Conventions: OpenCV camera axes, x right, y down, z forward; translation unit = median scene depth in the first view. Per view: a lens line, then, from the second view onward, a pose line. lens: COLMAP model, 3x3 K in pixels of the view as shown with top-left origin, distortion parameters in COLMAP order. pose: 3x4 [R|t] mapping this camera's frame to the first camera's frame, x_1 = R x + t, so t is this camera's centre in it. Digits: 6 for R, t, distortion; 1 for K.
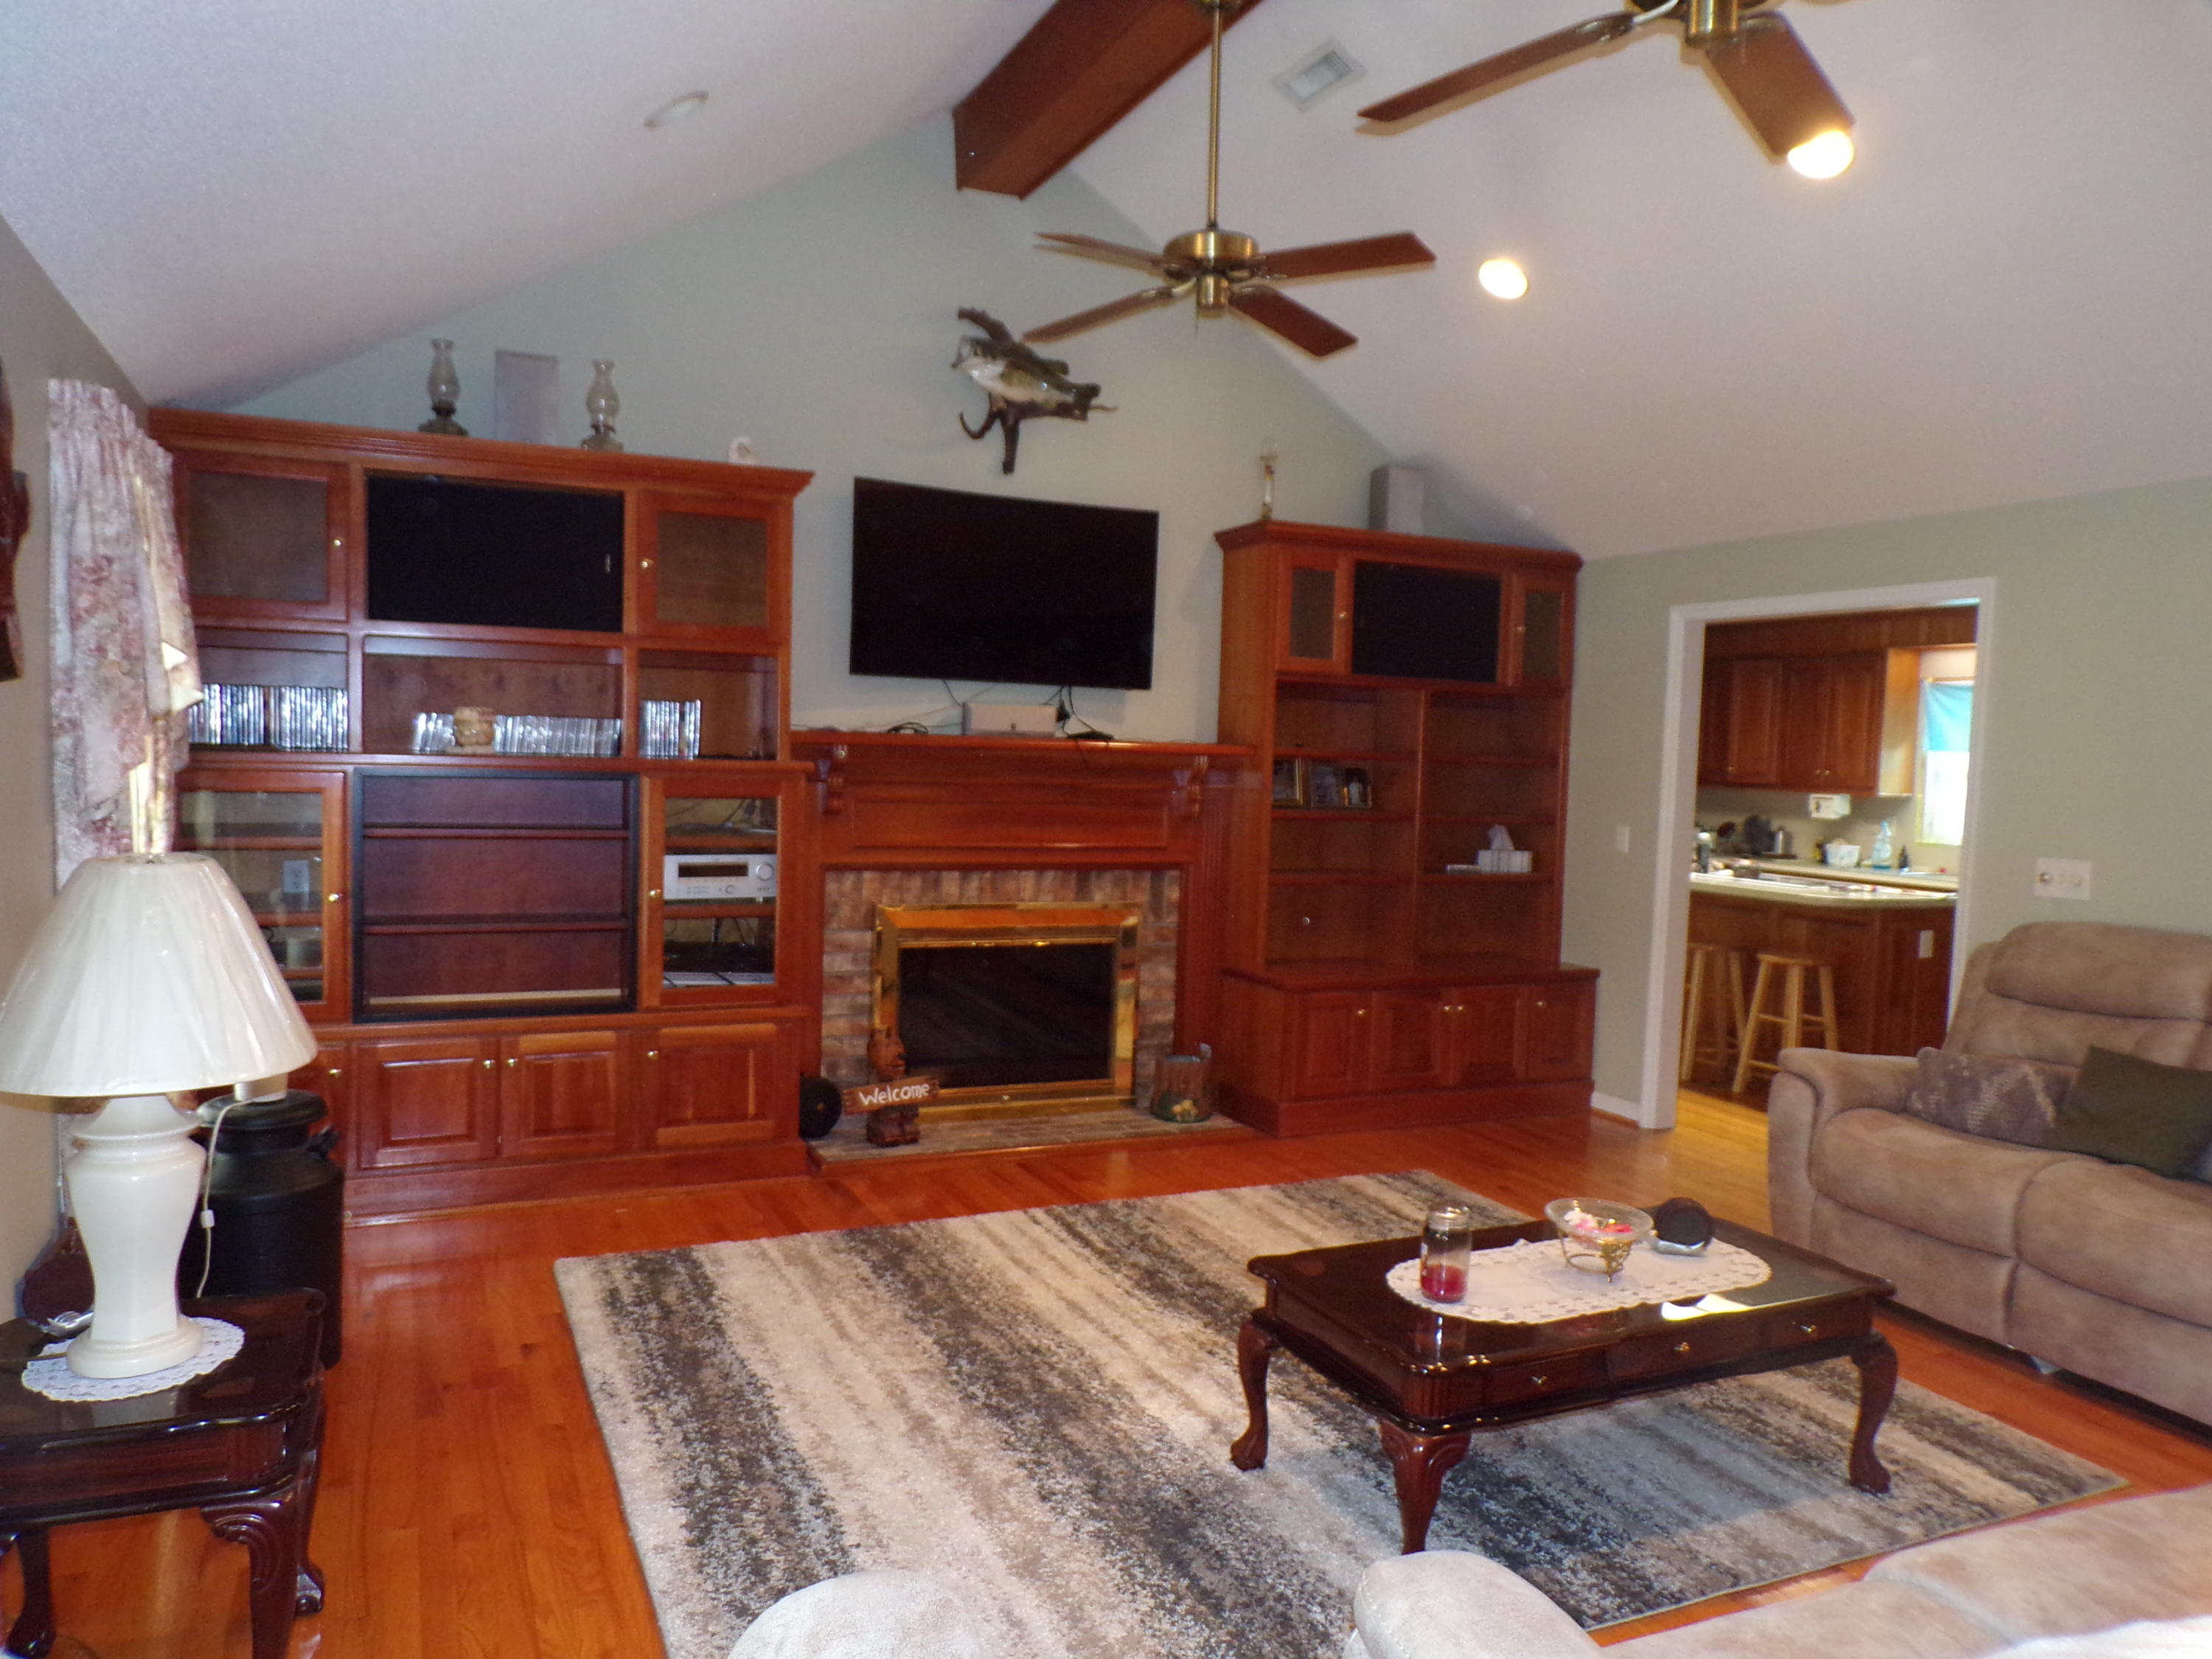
lens RADIAL K [[1492.9, 0, 1102.8], [0, 1492.9, 846.1], [0, 0, 1]] dist [-0.030022, 0.003124]
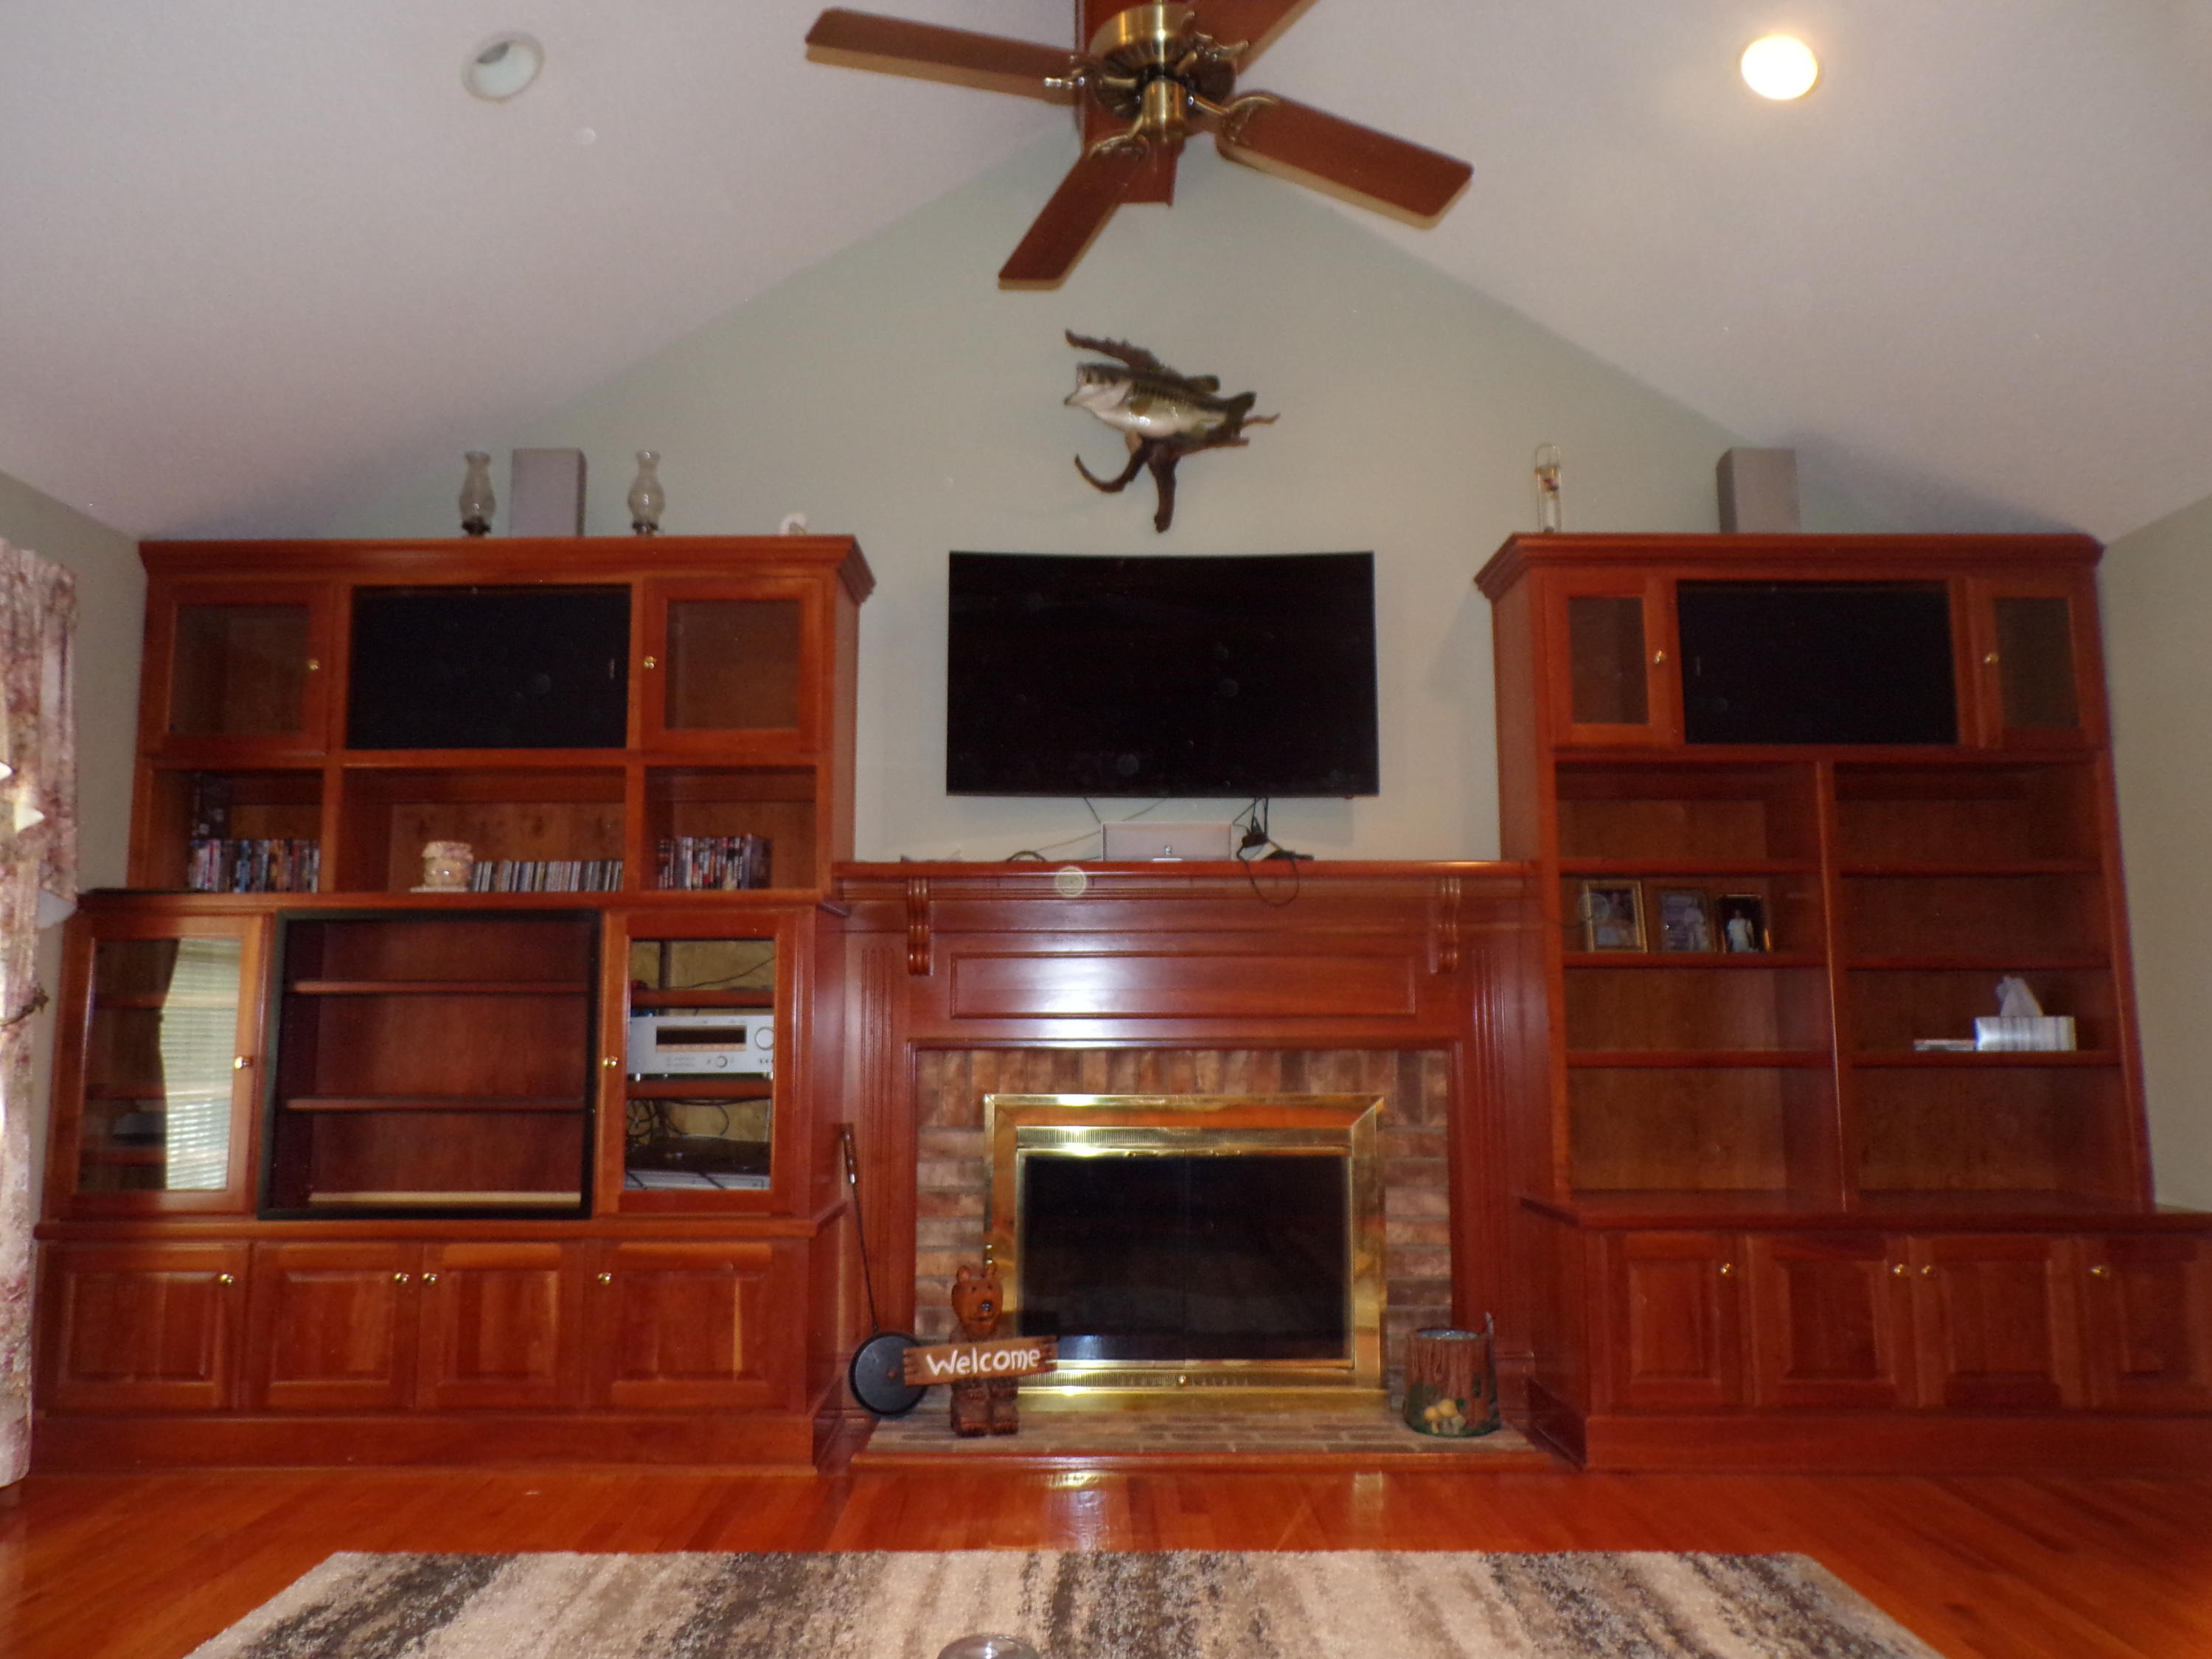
lens RADIAL K [[1519.9, 0, 1093.4], [0, 1519.9, 826.7], [0, 0, 1]] dist [-0.035394, 0.039468]
pose [[0.906923, -0.087819, -0.412041, 0.221242], [0.004857, 0.980147, -0.198211, 0.058085], [0.421268, 0.177761, 0.889345, 0.321973]]
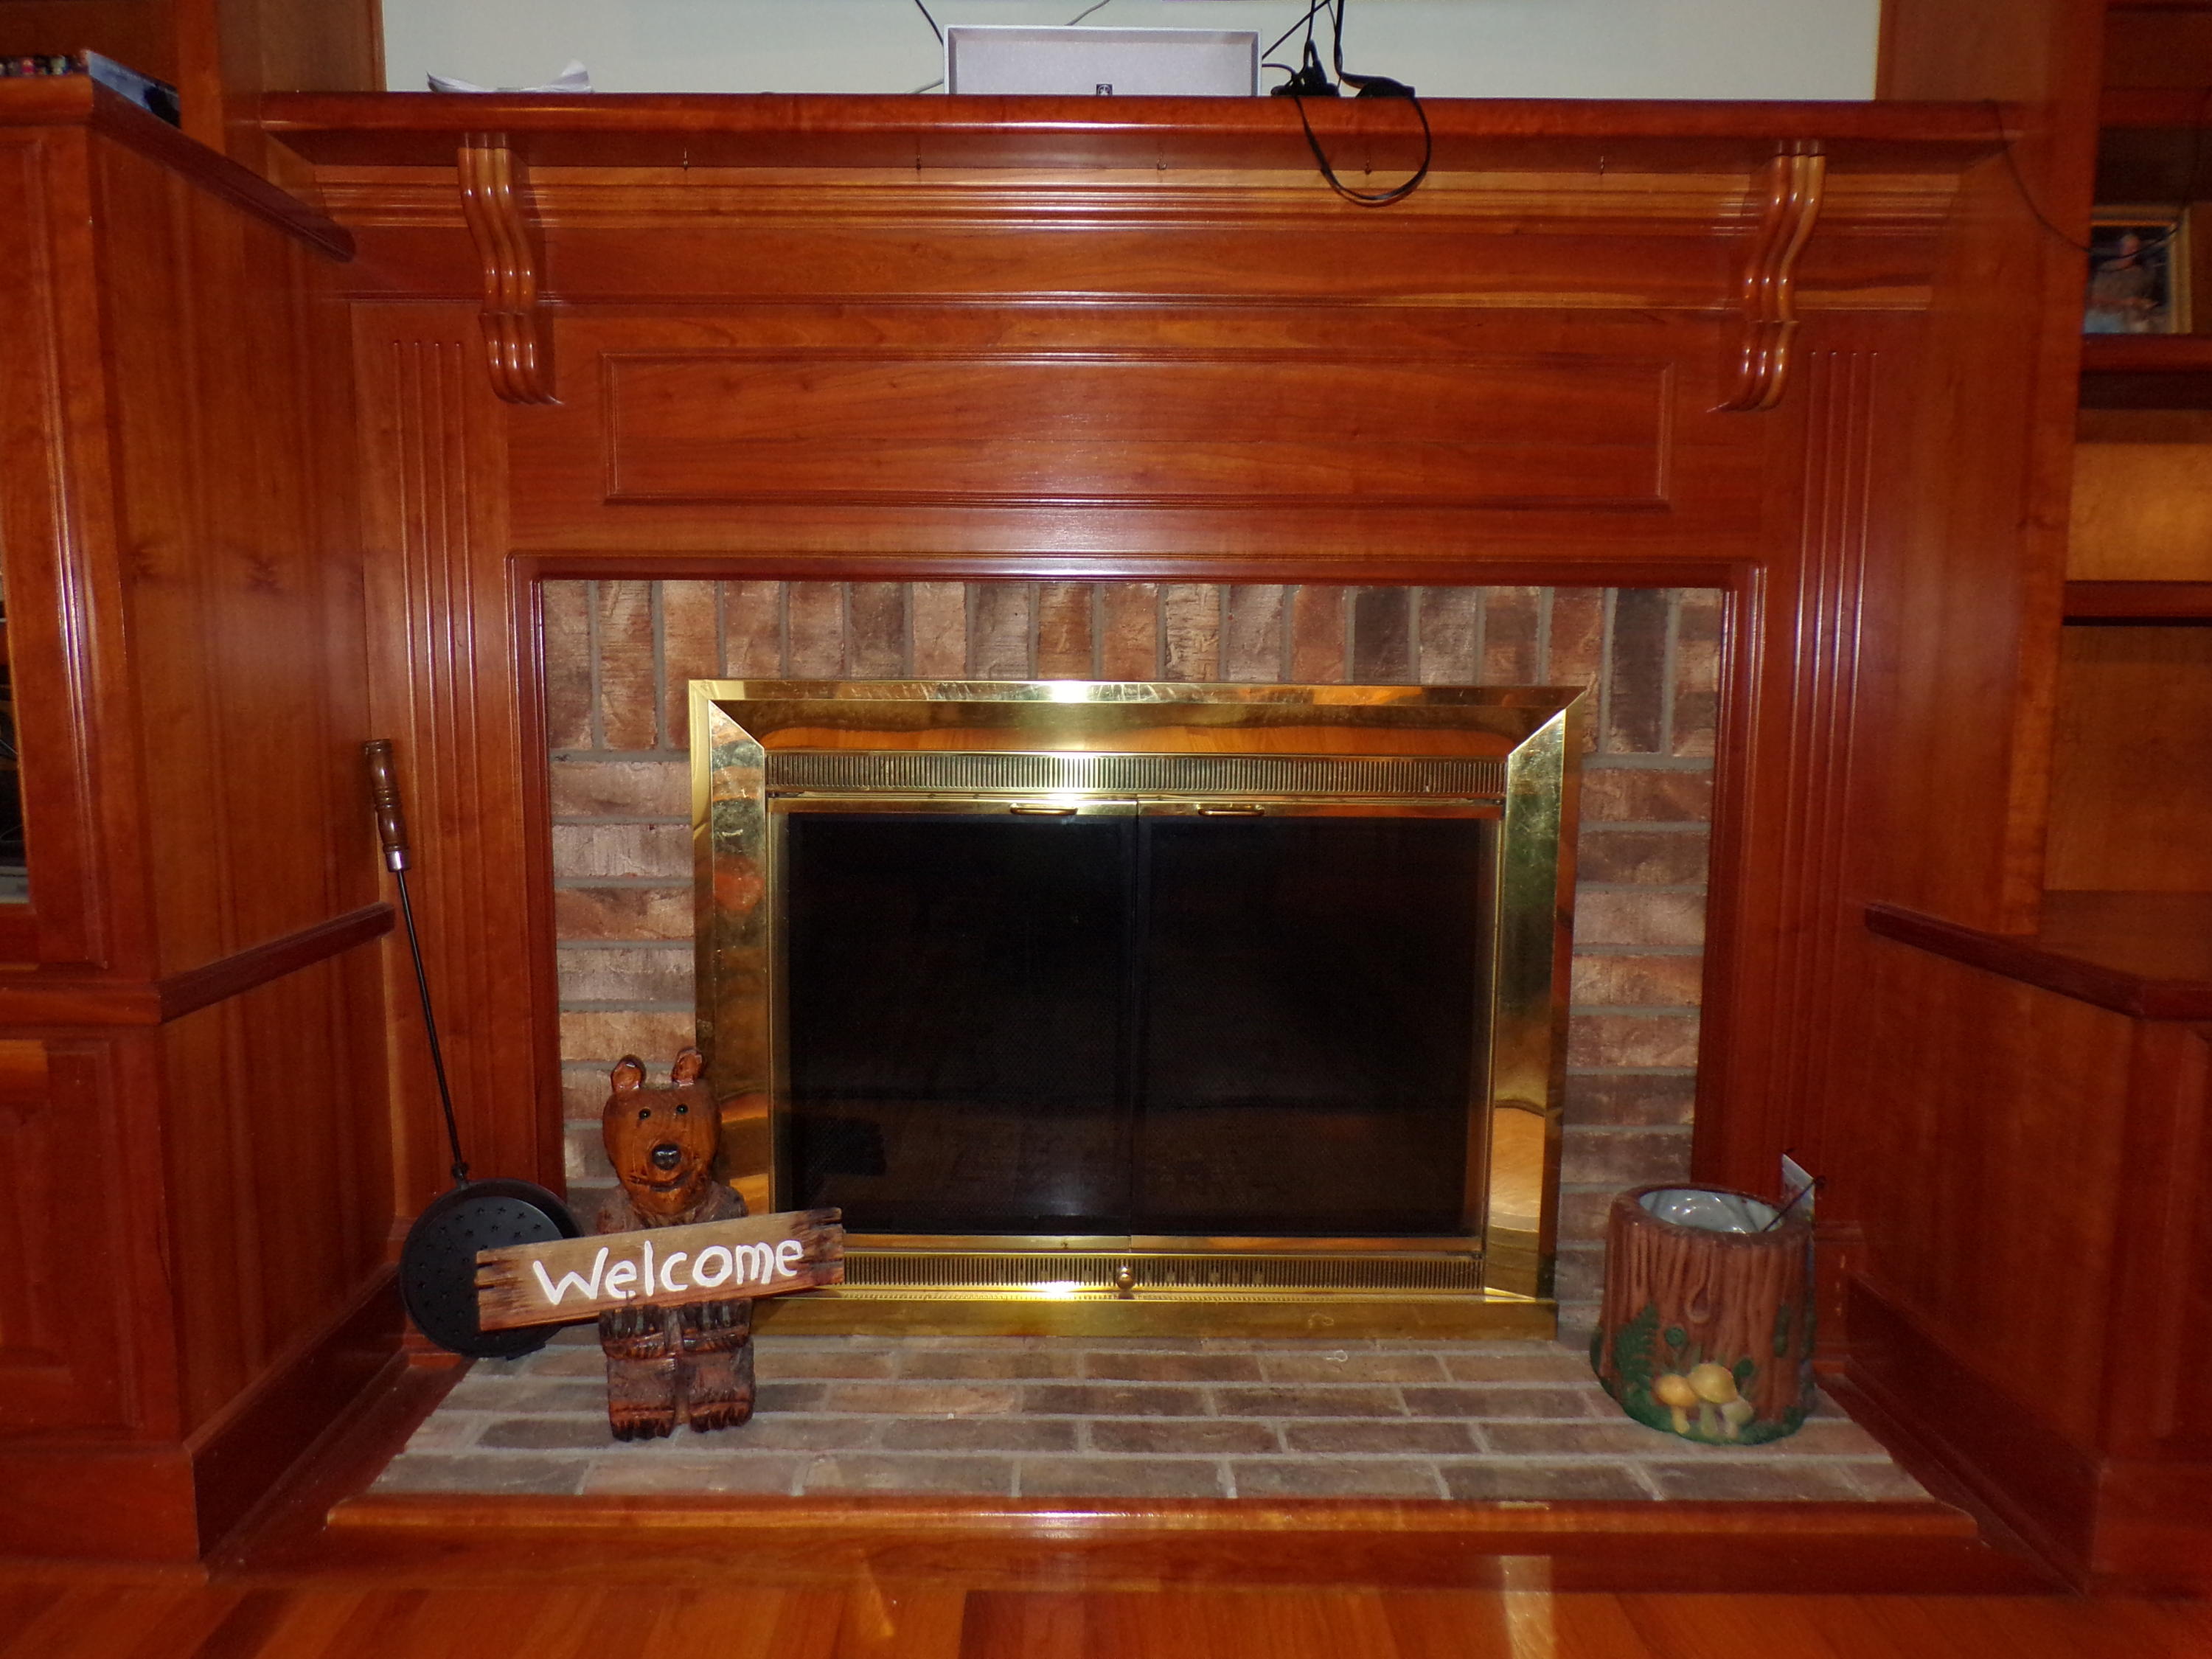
lens RADIAL K [[1492.9, 0, 1102.8], [0, 1492.9, 846.1], [0, 0, 1]] dist [-0.030022, 0.003124]
pose [[0.909107, 0.022248, -0.415969, 0.069725], [-0.001149, 0.998703, 0.050904, 0.059080], [0.416562, -0.045799, 0.907953, 0.733179]]
